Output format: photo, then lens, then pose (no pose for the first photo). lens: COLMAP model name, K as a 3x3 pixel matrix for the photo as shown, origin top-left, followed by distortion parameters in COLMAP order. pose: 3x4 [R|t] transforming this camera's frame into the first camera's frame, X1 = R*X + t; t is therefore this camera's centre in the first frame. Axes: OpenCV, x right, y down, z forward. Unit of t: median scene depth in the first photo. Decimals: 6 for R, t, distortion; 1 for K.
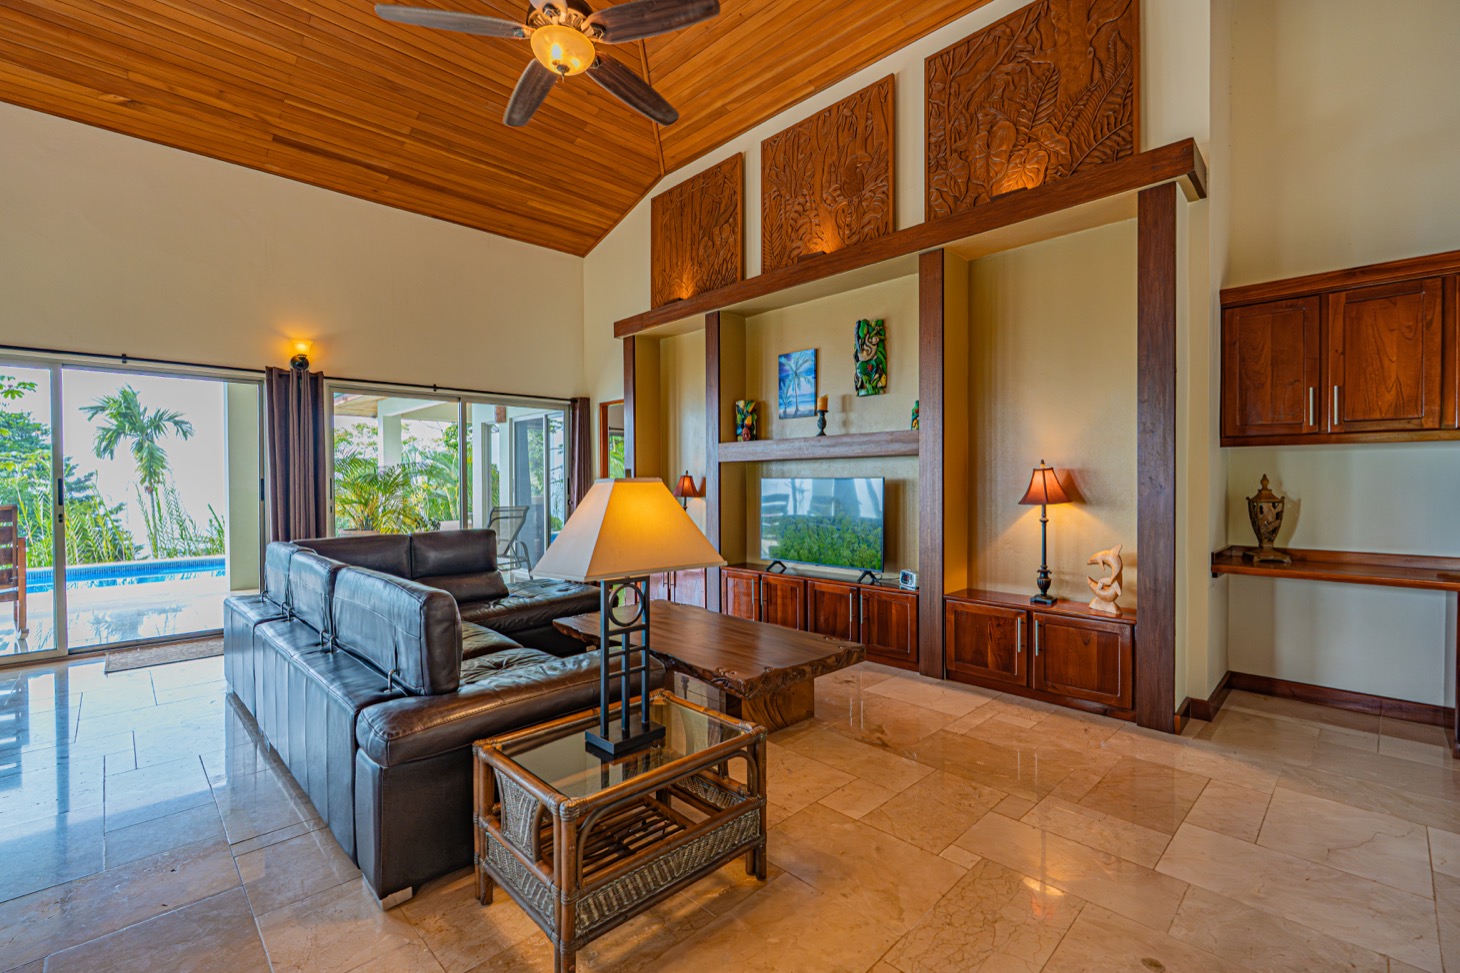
lens RADIAL K [[642.8, 0, 730.0], [0, 642.8, 486.5], [0, 0, 1]] dist [-0.000968, -0.000269]
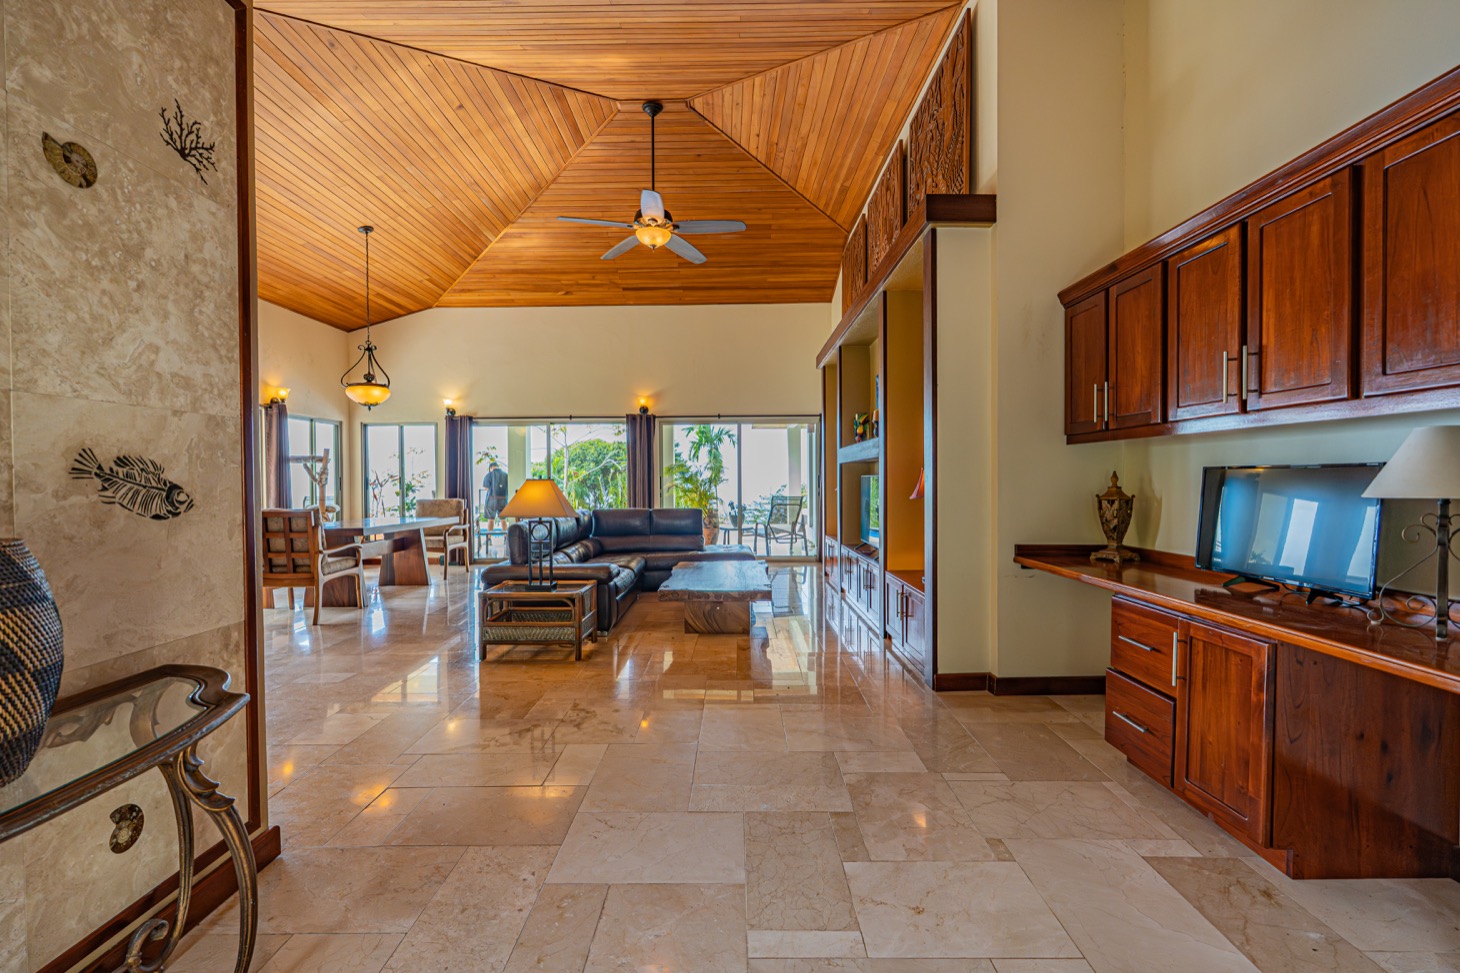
lens RADIAL K [[642.8, 0, 730.0], [0, 642.8, 486.5], [0, 0, 1]] dist [-0.000968, -0.000269]
pose [[0.707060, 0.008175, -0.707107, 0.789355], [-0.001292, 0.999946, 0.010268, -0.003948], [0.707153, -0.006346, 0.707032, -0.072044]]
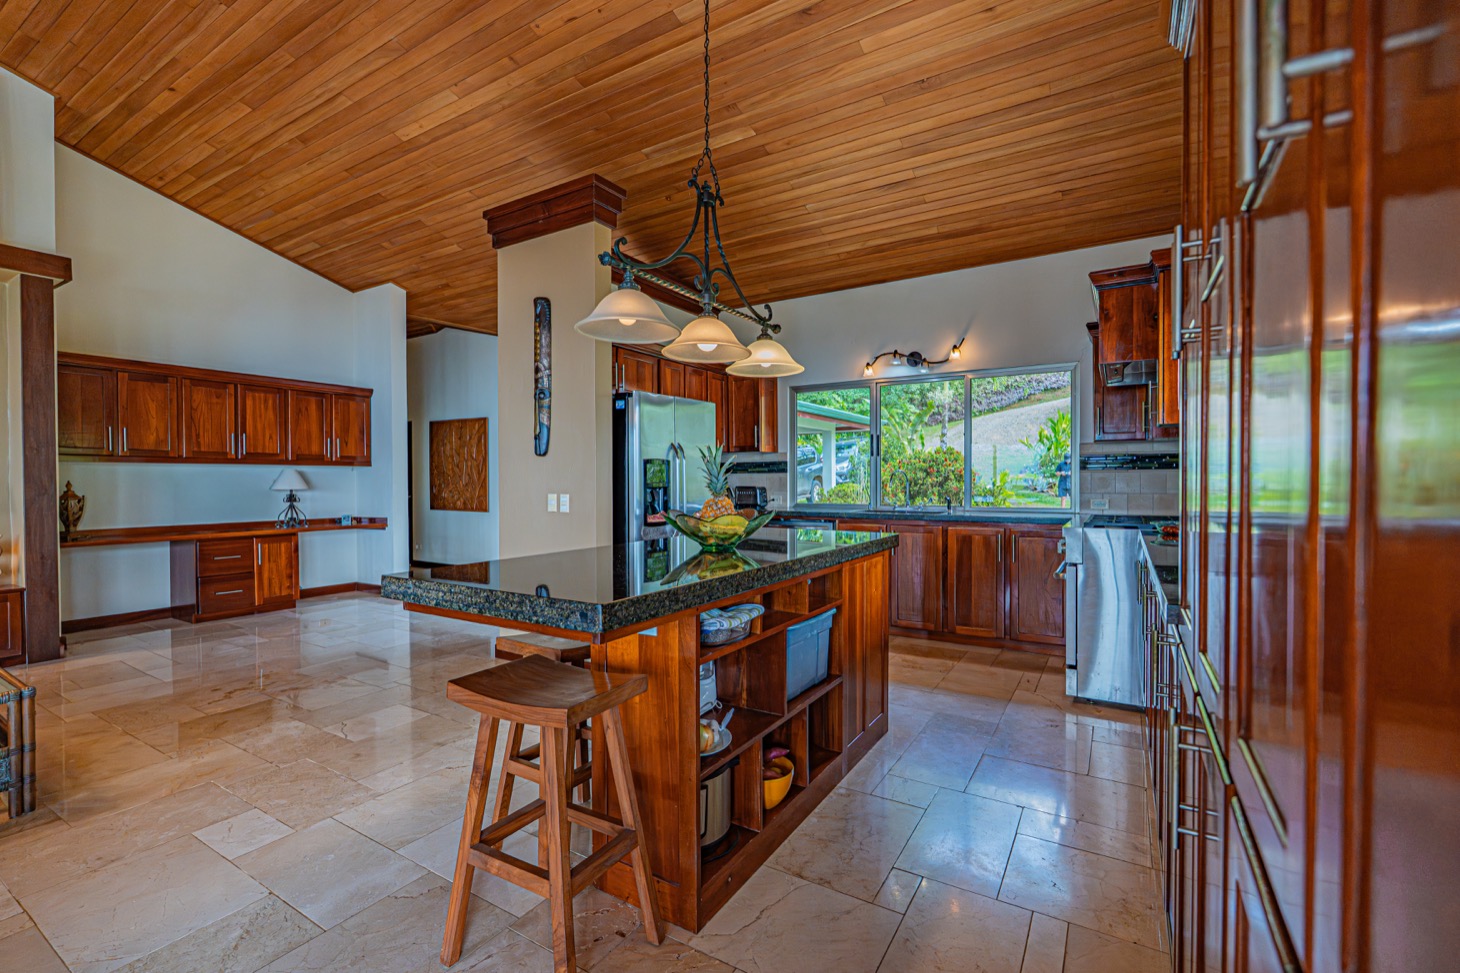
lens RADIAL K [[632.5, 0, 730.0], [0, 632.5, 486.5], [0, 0, 1]] dist [-0.004264, -0.000355]
pose [[-0.242343, -0.005094, 0.970177, -0.651473], [0.014739, 0.999851, 0.008932, 0.002559], [-0.970079, 0.016464, -0.242232, -0.080012]]
